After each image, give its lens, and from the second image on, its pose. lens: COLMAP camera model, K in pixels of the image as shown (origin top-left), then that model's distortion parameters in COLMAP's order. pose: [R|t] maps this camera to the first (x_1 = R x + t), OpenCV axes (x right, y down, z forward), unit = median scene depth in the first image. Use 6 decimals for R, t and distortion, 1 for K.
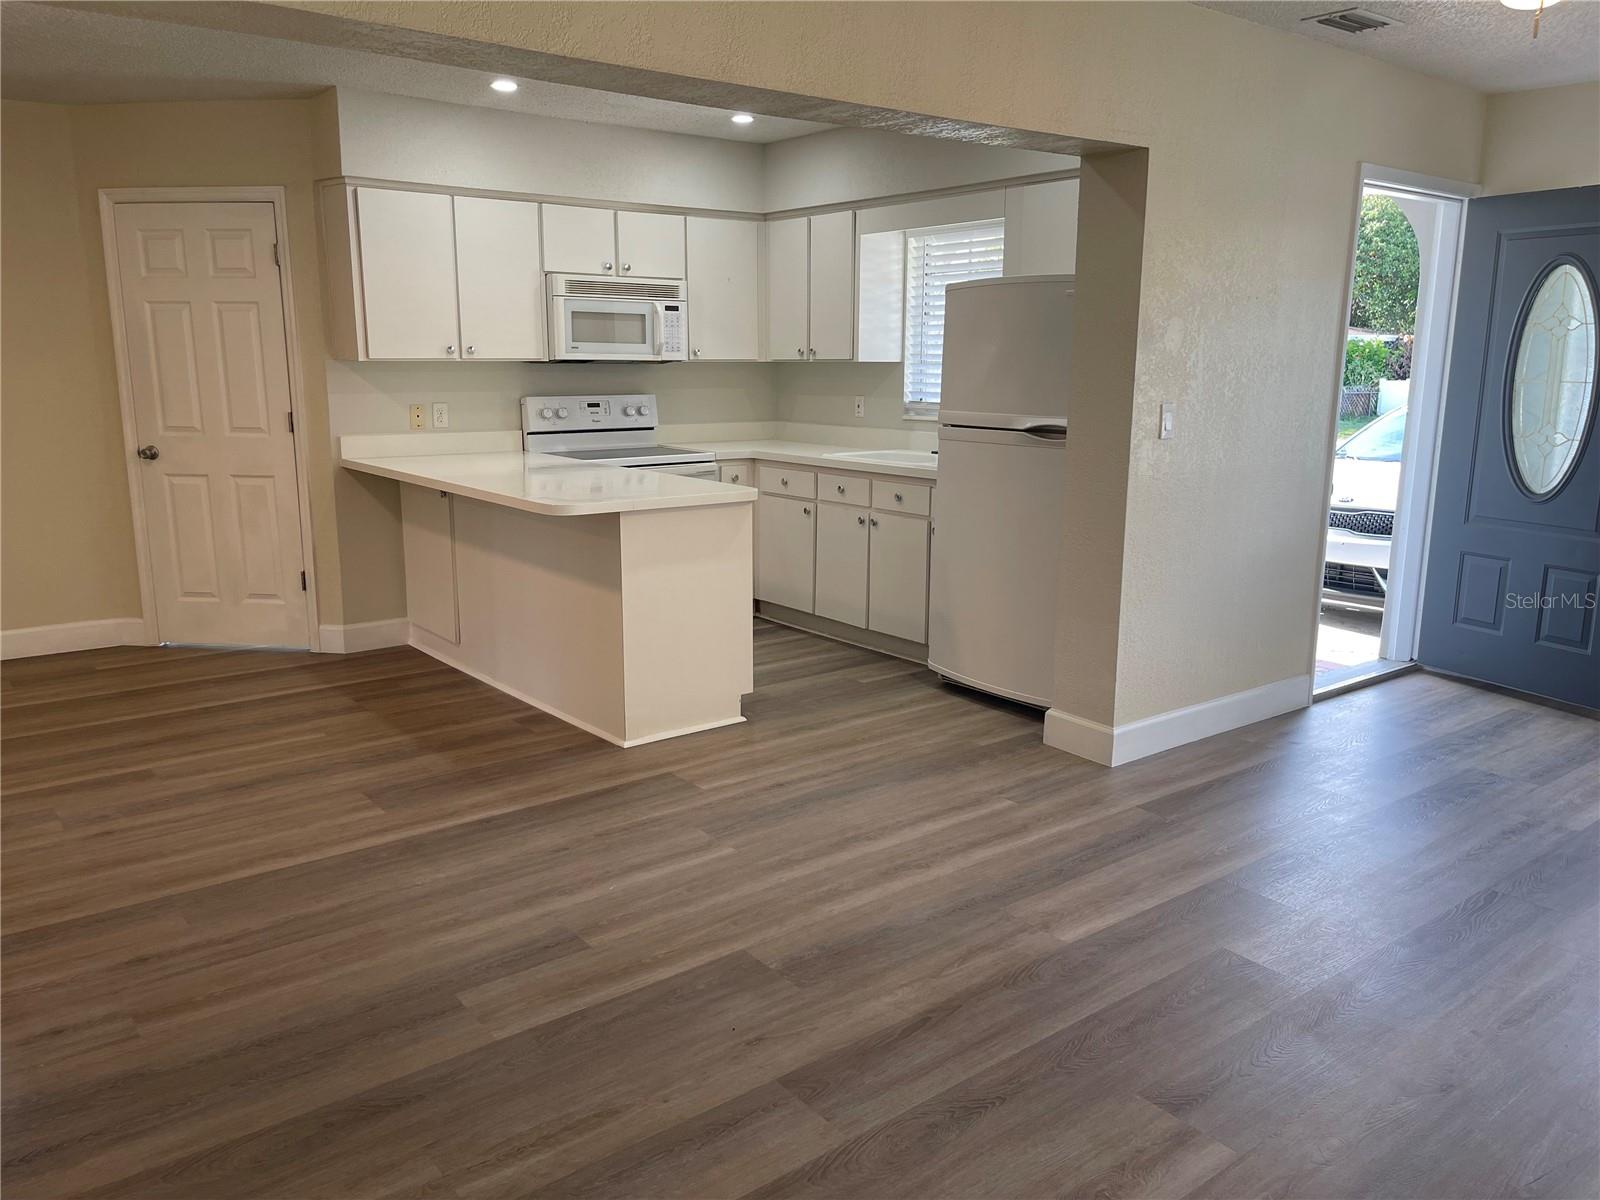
lens RADIAL K [[1202.3, 0, 796.5], [0, 1202.3, 596.7], [0, 0, 1]] dist [0.067503, -0.085078]
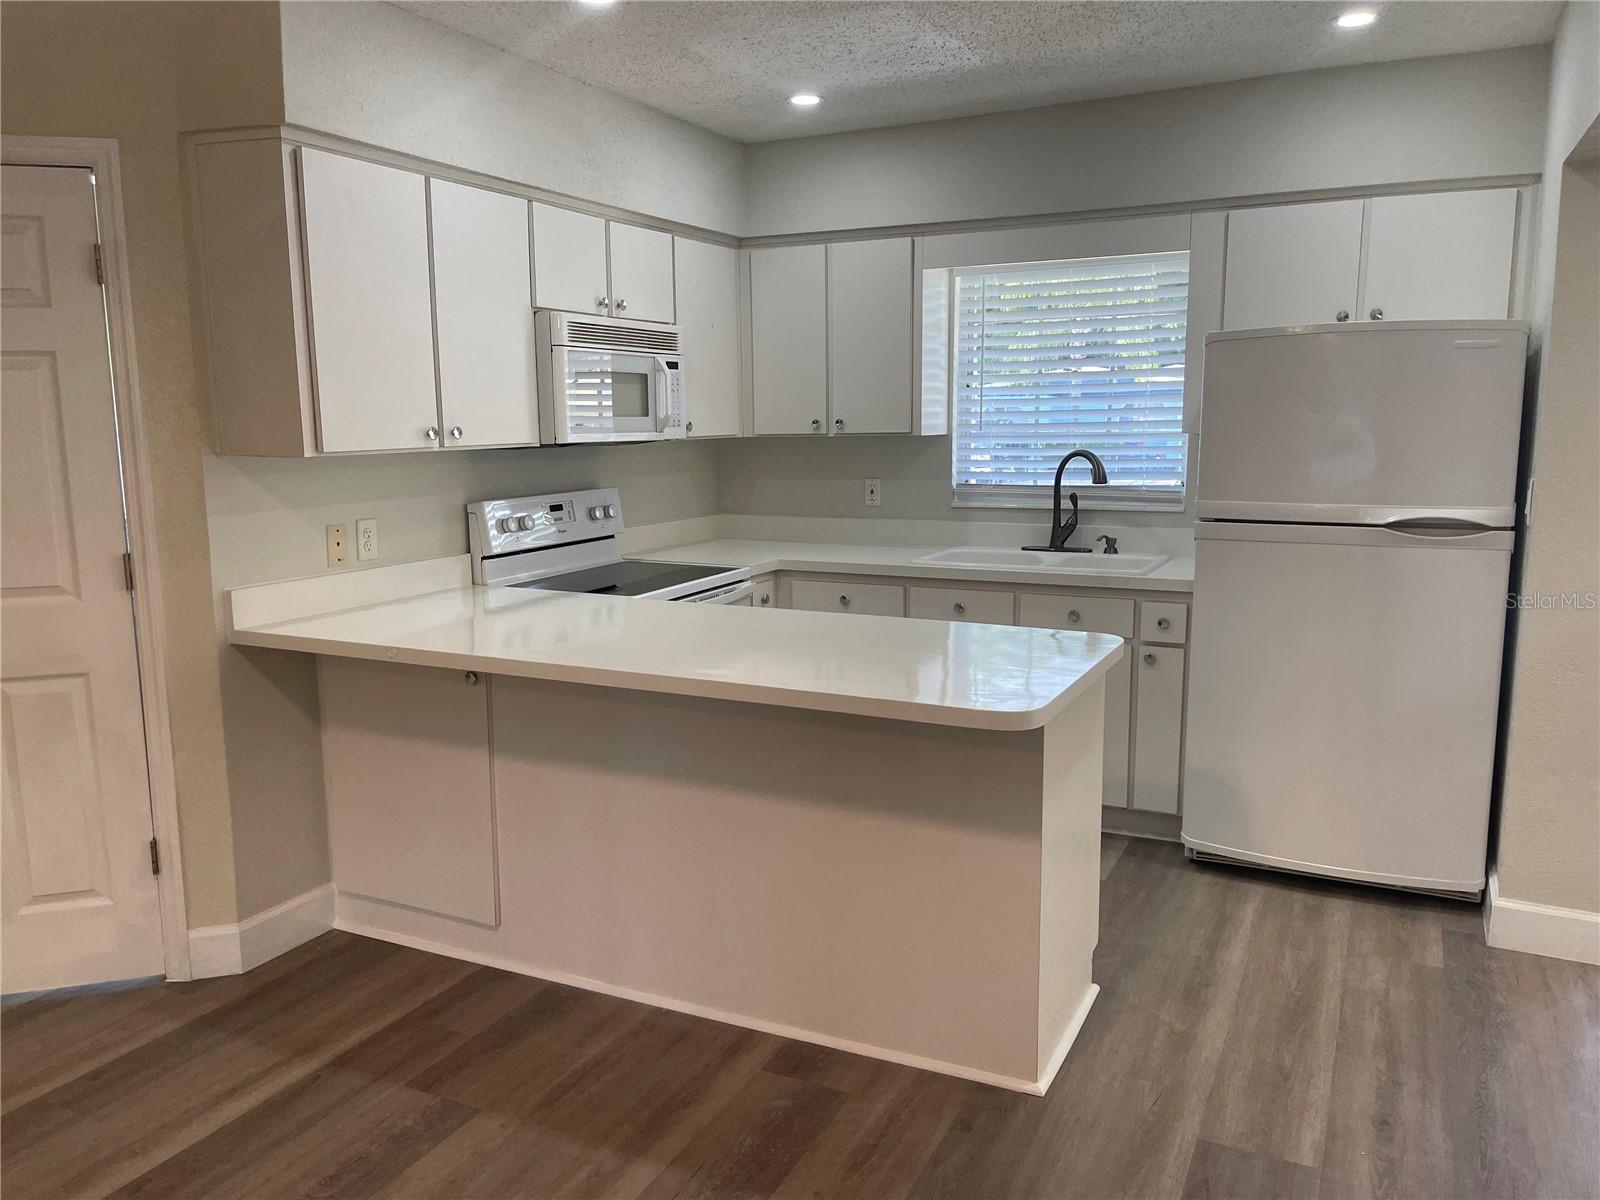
lens RADIAL K [[1202.3, 0, 793.7], [0, 1202.3, 605.4], [0, 0, 1]] dist [0.067503, -0.085078]
pose [[0.904107, -0.080177, 0.419717, -0.468481], [0.097084, 0.995094, -0.019037, -0.111355], [-0.416132, 0.057959, 0.907455, 0.478757]]
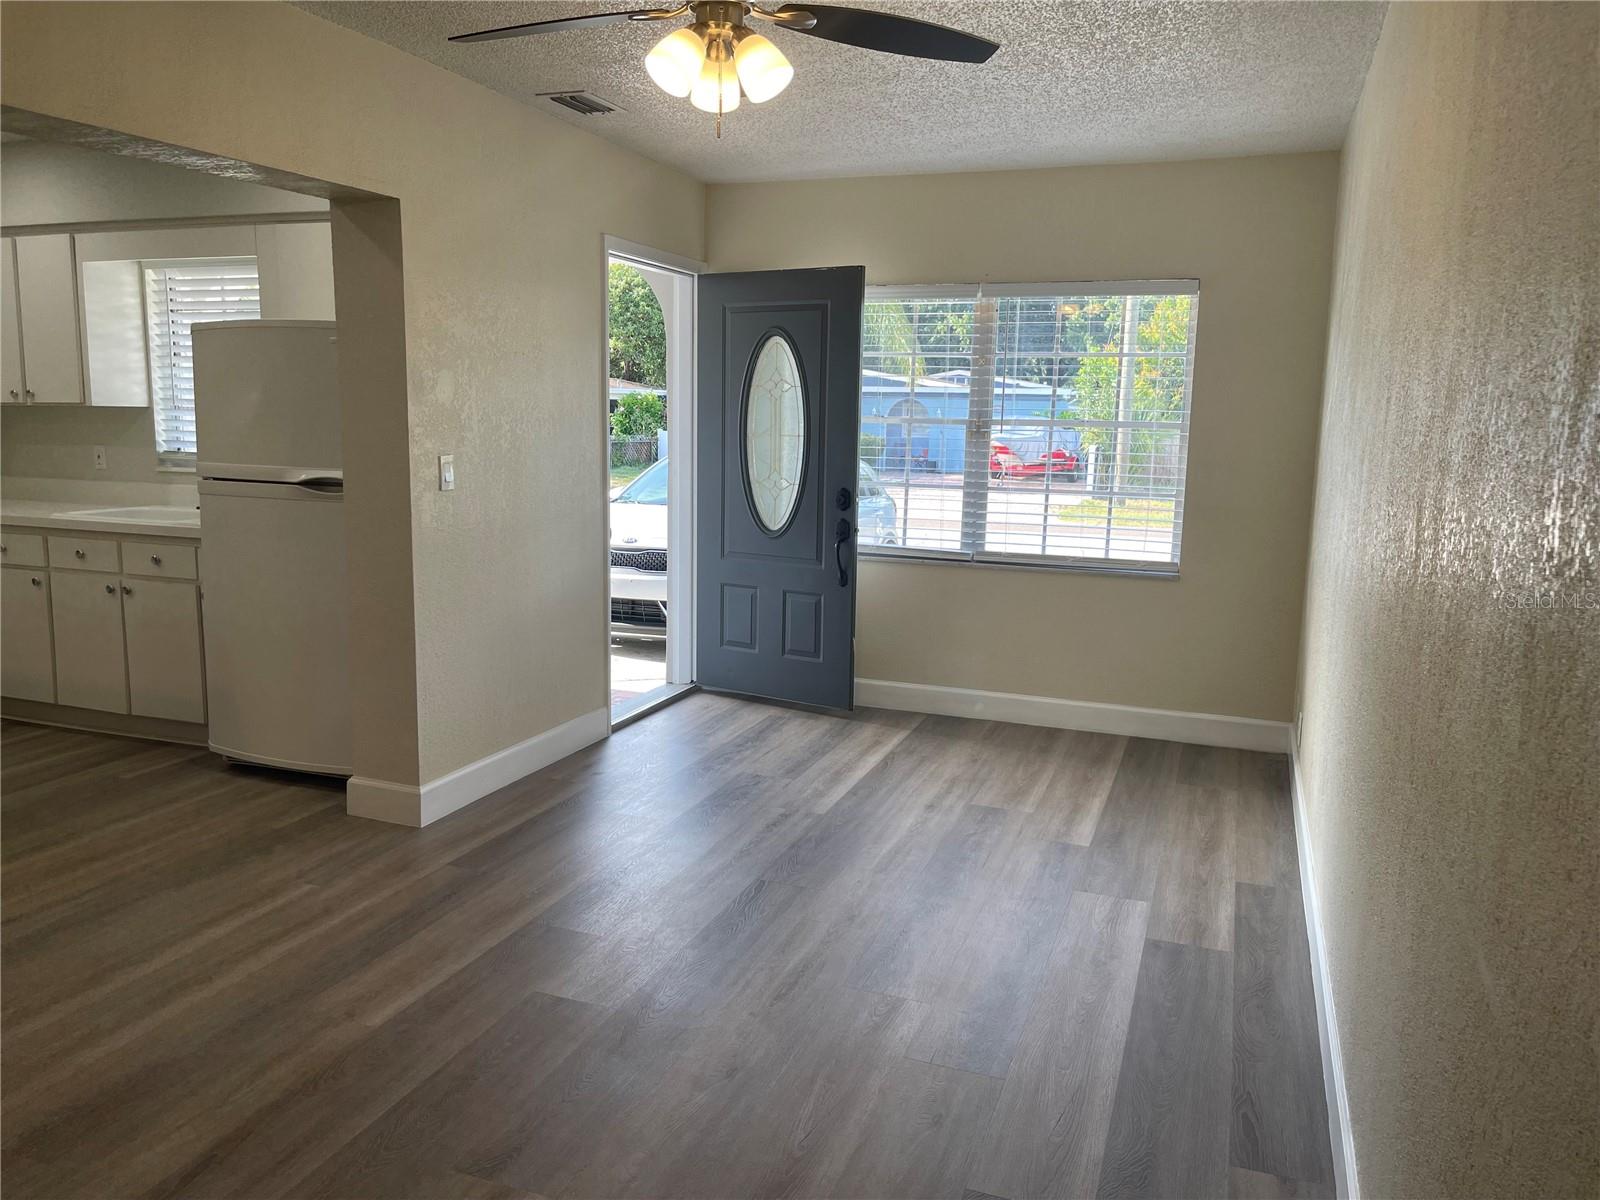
lens RADIAL K [[1202.3, 0, 794.9], [0, 1202.3, 600.5], [0, 0, 1]] dist [0.067503, -0.085078]
pose [[0.851519, -0.071466, 0.519430, 0.022374], [0.089533, 0.995936, -0.009749, -0.003986], [-0.516622, 0.054808, 0.854458, 0.003732]]
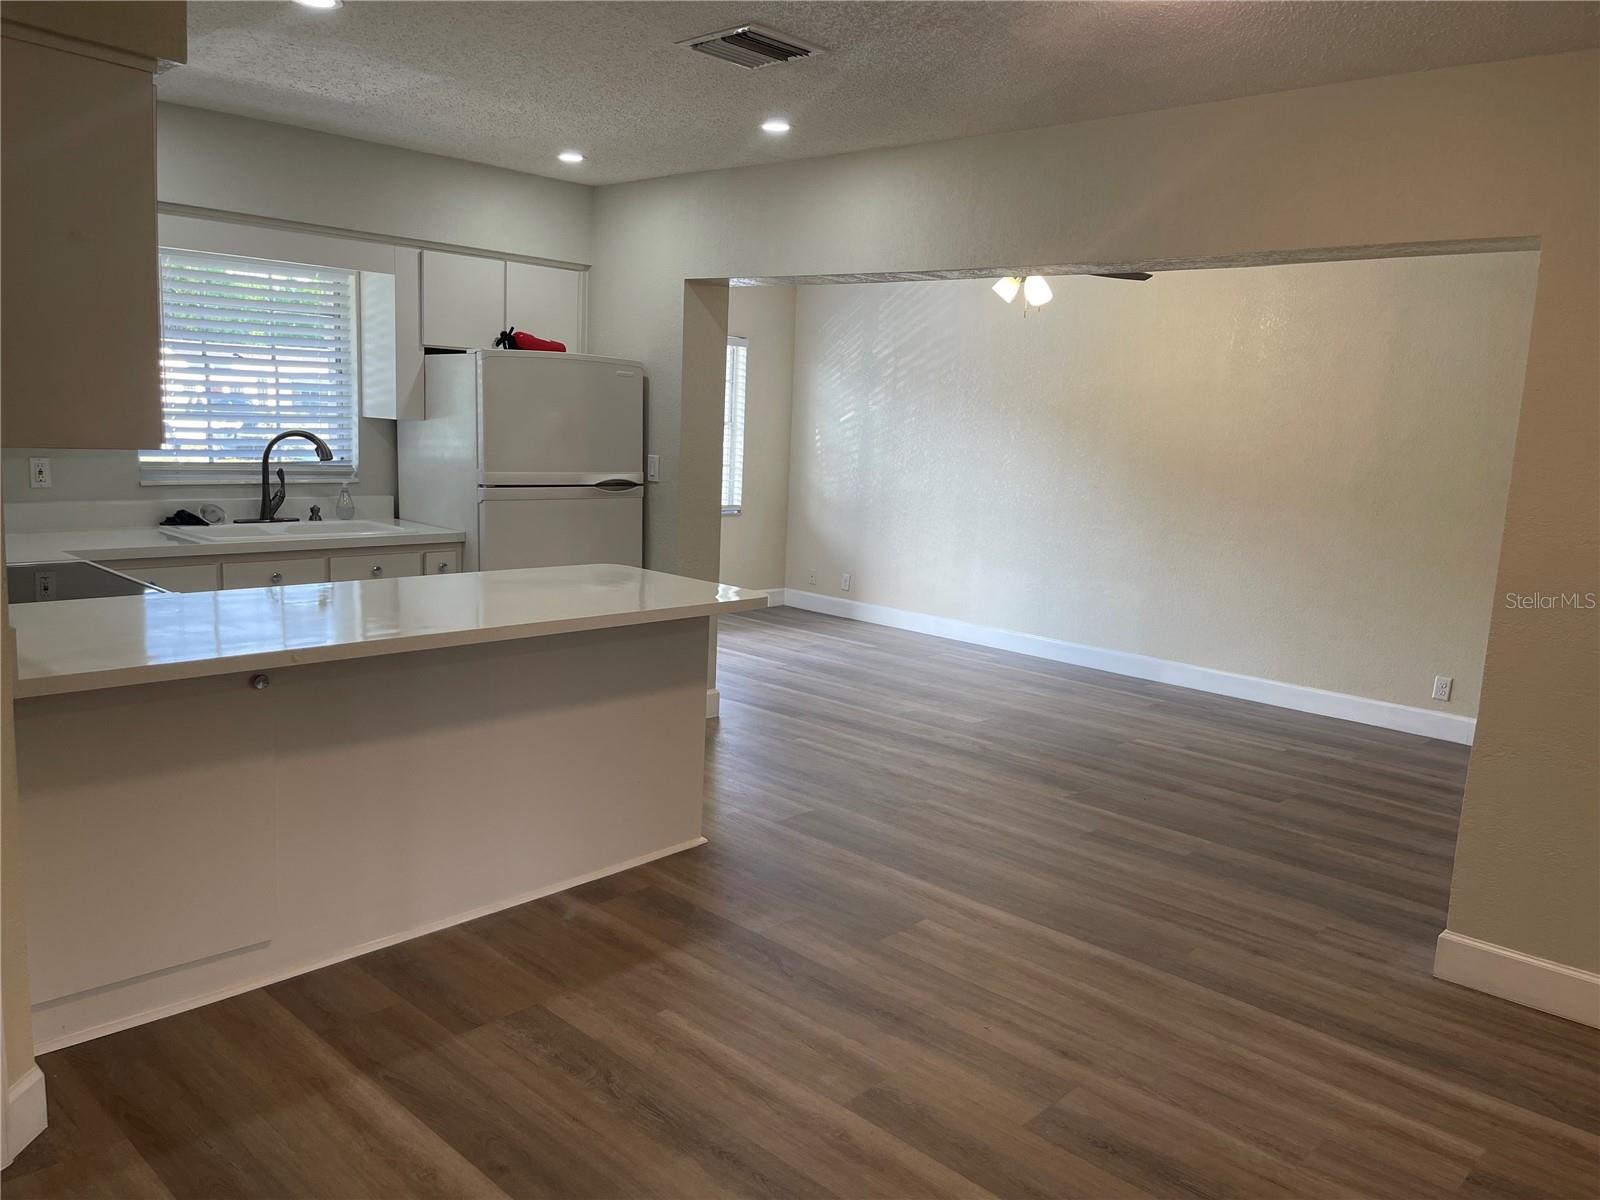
lens RADIAL K [[1202.3, 0, 798.8], [0, 1202.3, 603.3], [0, 0, 1]] dist [0.067503, -0.085078]
pose [[-0.140553, -0.171354, 0.975132, -1.024056], [0.148974, 0.970036, 0.191931, -0.225684], [-0.978801, 0.172246, -0.110814, 0.968248]]
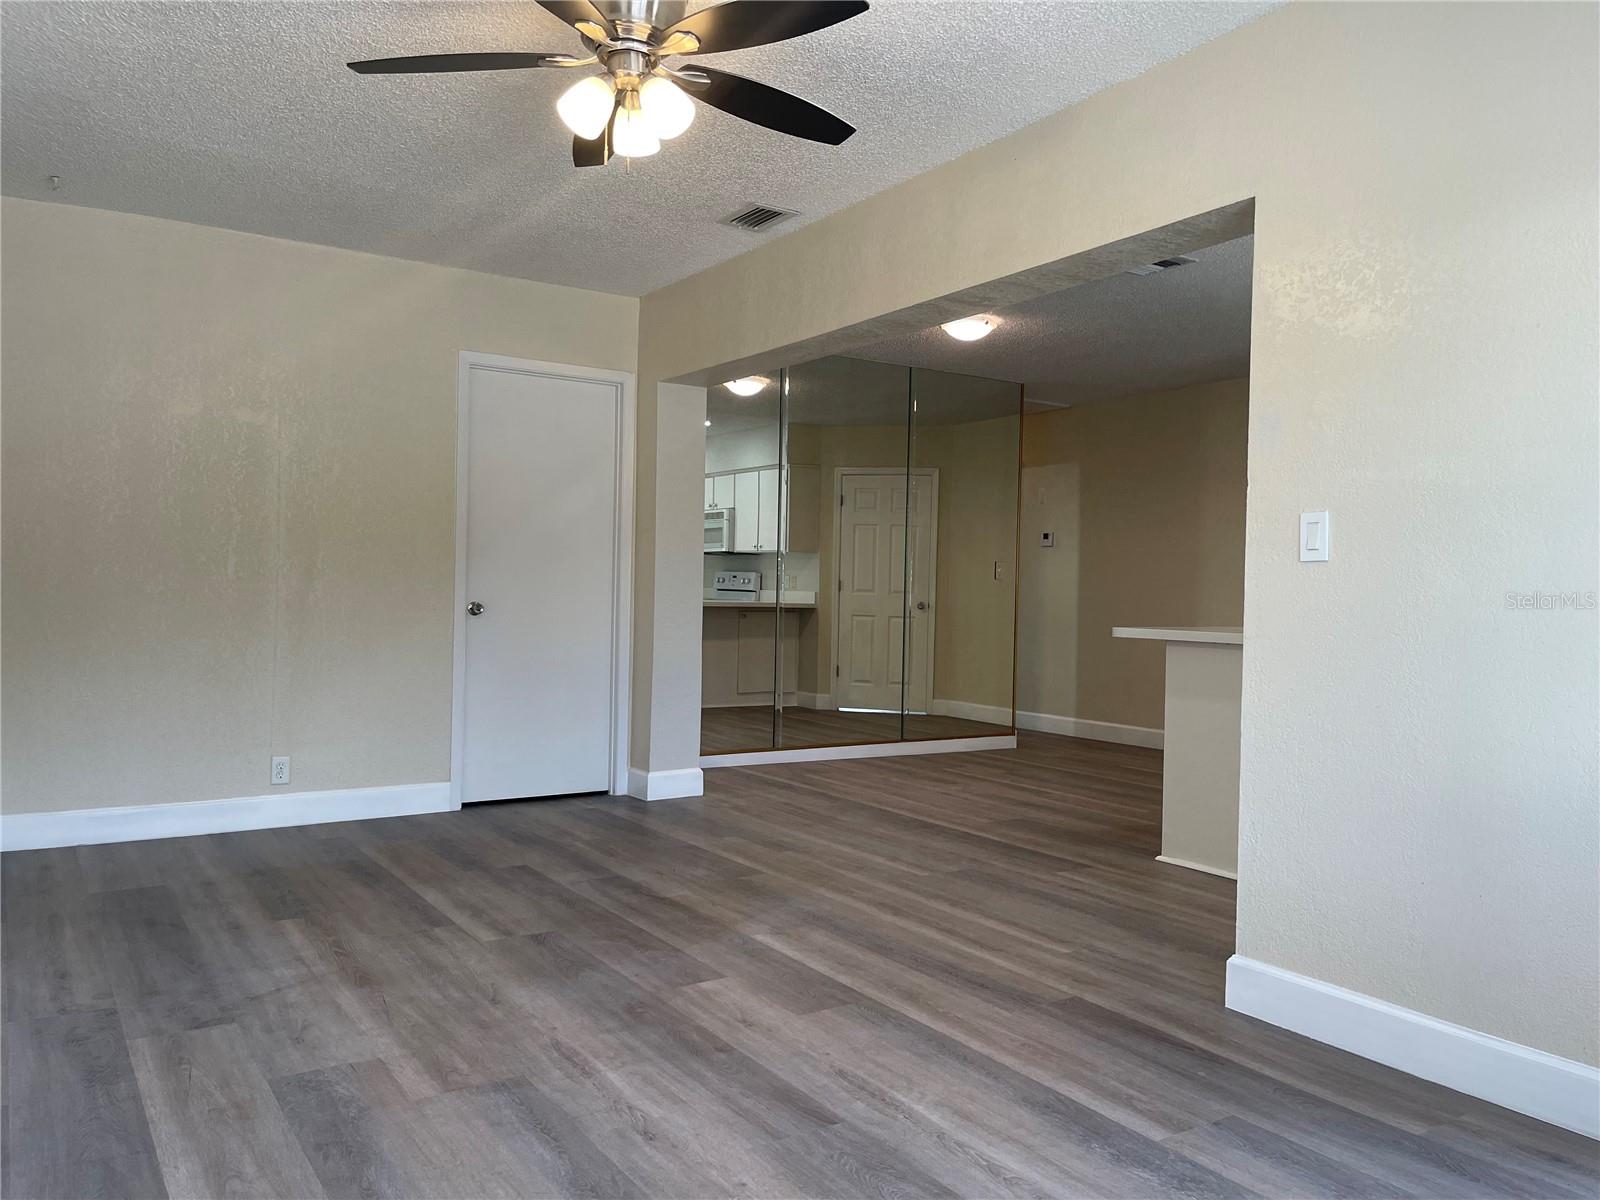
lens RADIAL K [[1202.3, 0, 803.1], [0, 1202.3, 600.0], [0, 0, 1]] dist [0.067503, -0.085078]
pose [[-0.085310, 0.000689, -0.996354, 0.937431], [-0.218839, 0.975568, 0.019412, -0.052065], [0.972025, 0.219697, -0.083074, 0.705770]]
